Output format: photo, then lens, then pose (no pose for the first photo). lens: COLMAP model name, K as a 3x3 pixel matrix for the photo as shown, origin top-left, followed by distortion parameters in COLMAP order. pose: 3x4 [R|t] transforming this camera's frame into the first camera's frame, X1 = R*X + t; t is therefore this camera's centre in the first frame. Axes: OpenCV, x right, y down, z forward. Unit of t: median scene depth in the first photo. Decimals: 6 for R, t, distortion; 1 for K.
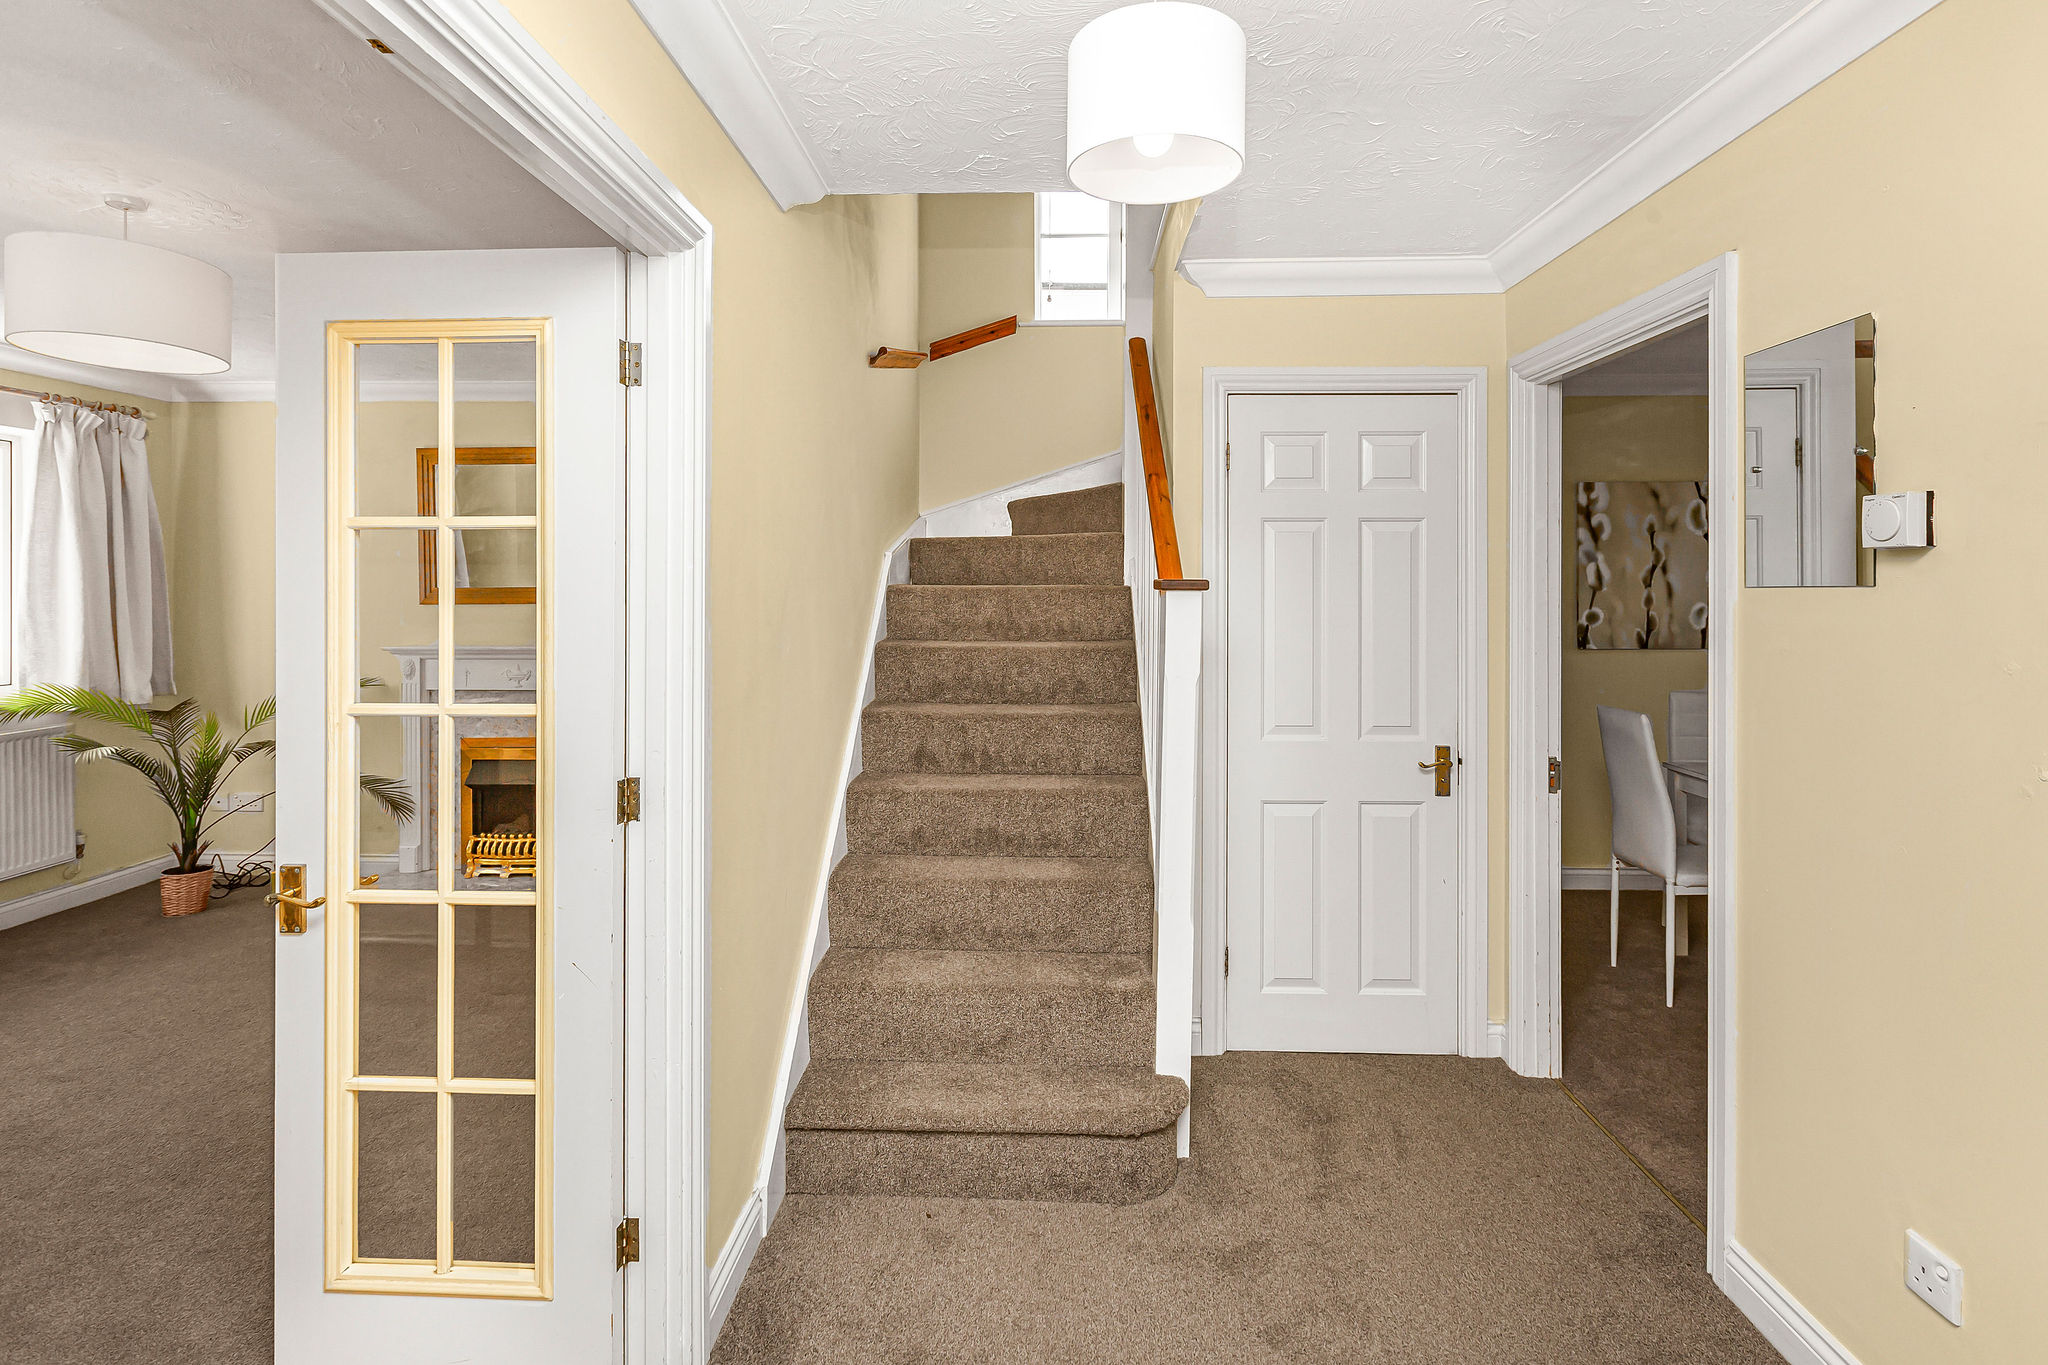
lens RADIAL K [[969.6, 0, 1020.8], [0, 969.6, 587.1], [0, 0, 1]] dist [0.018144, -0.003498]
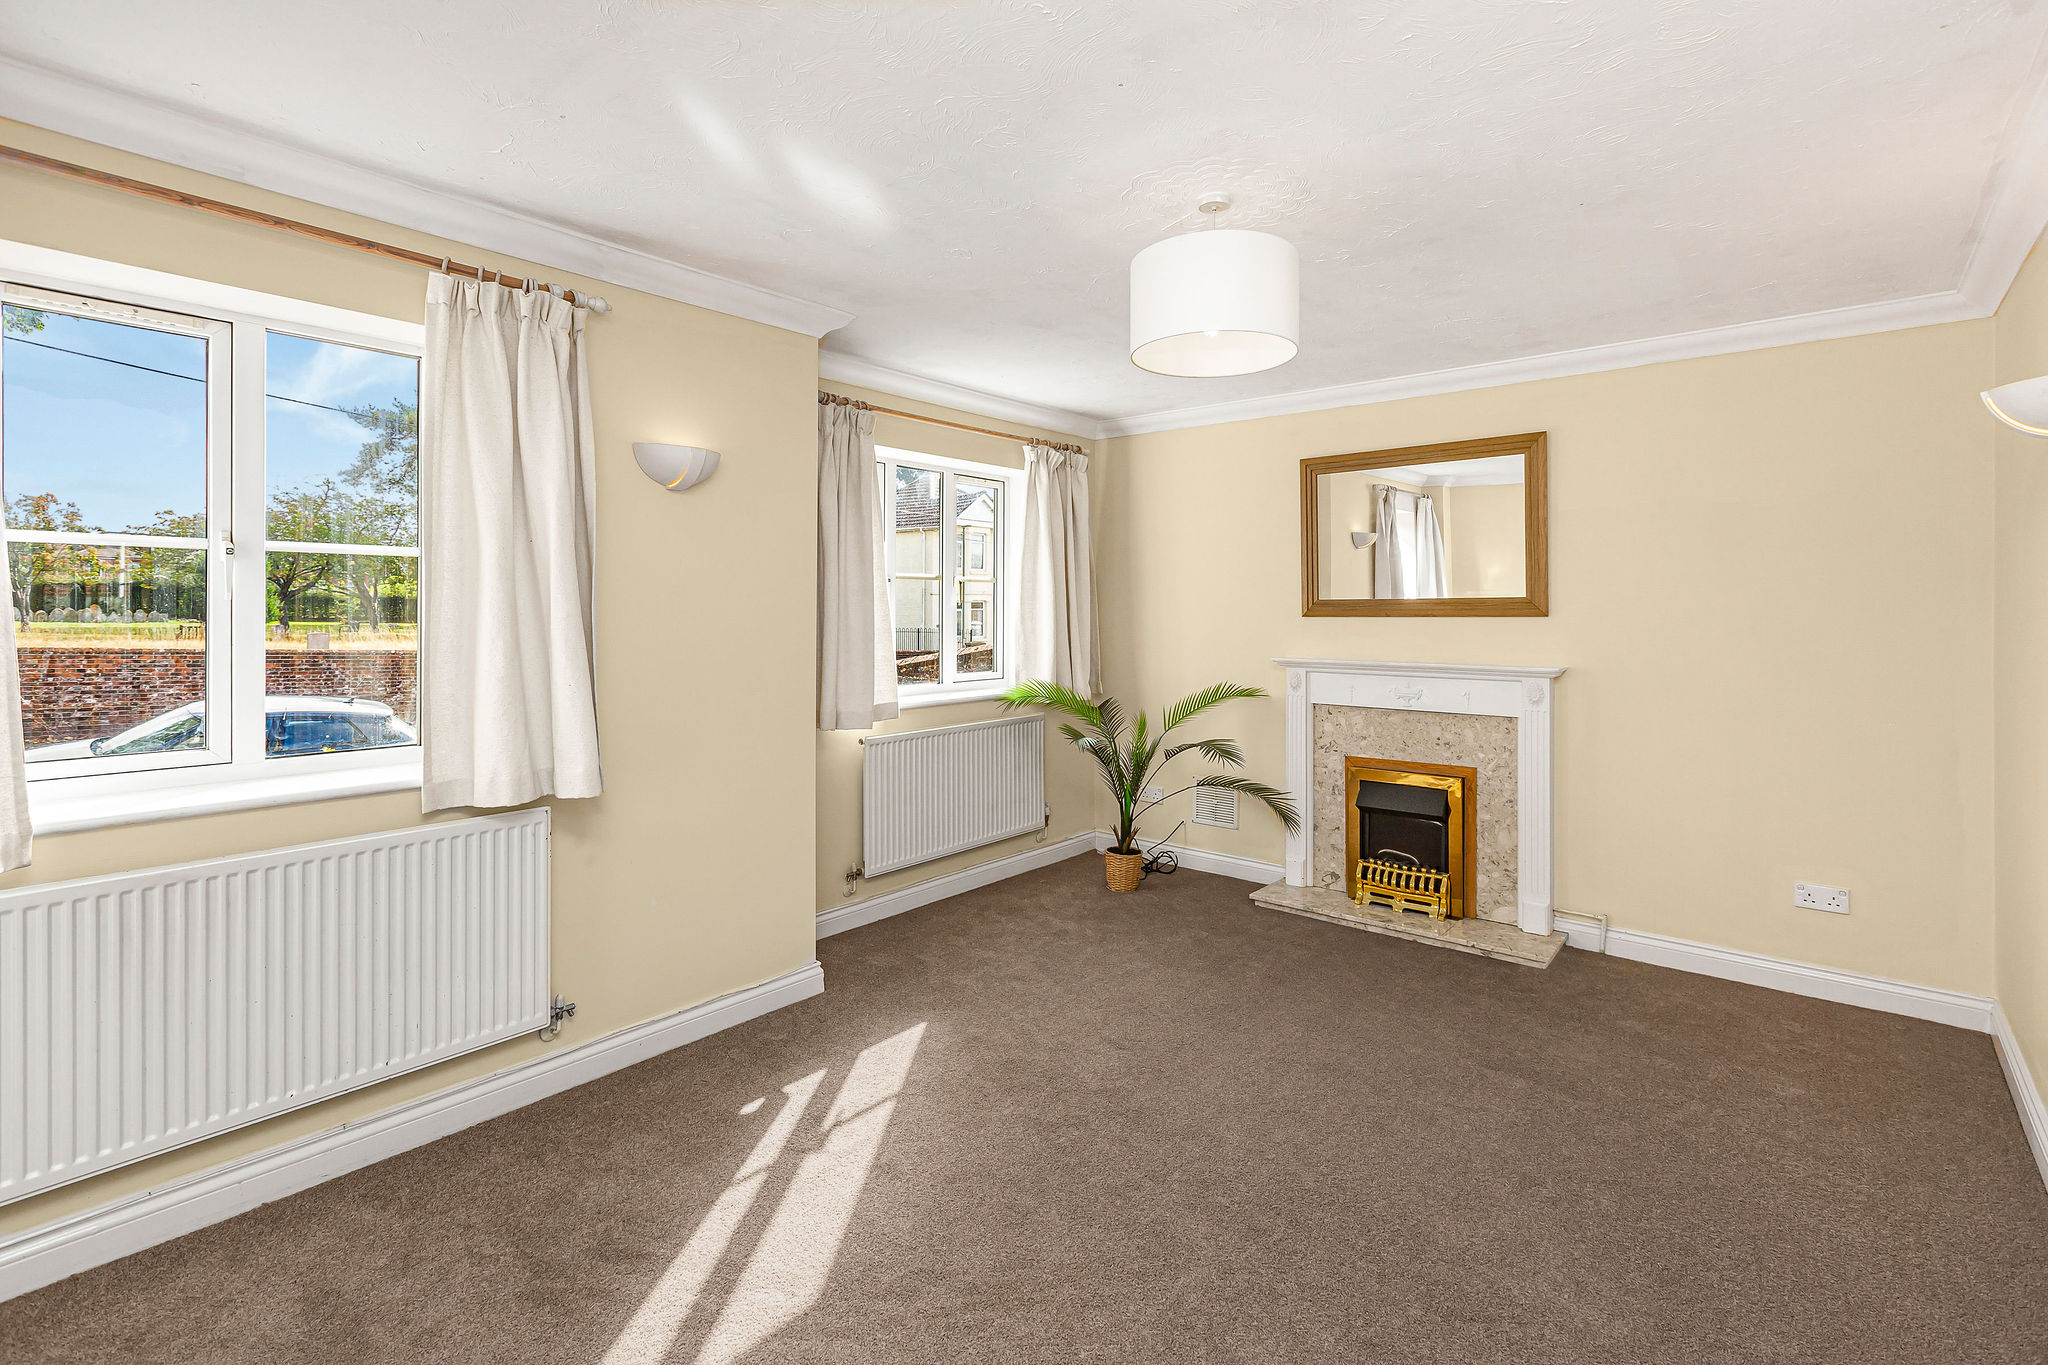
lens RADIAL K [[969.6, 0, 1042.1], [0, 969.6, 607.4], [0, 0, 1]] dist [0.018144, -0.003498]
pose [[0.793208, 0.000114, -0.608951, -0.248380], [-0.001991, 0.999995, -0.002406, 0.012892], [0.608948, 0.003121, 0.793204, 0.063276]]
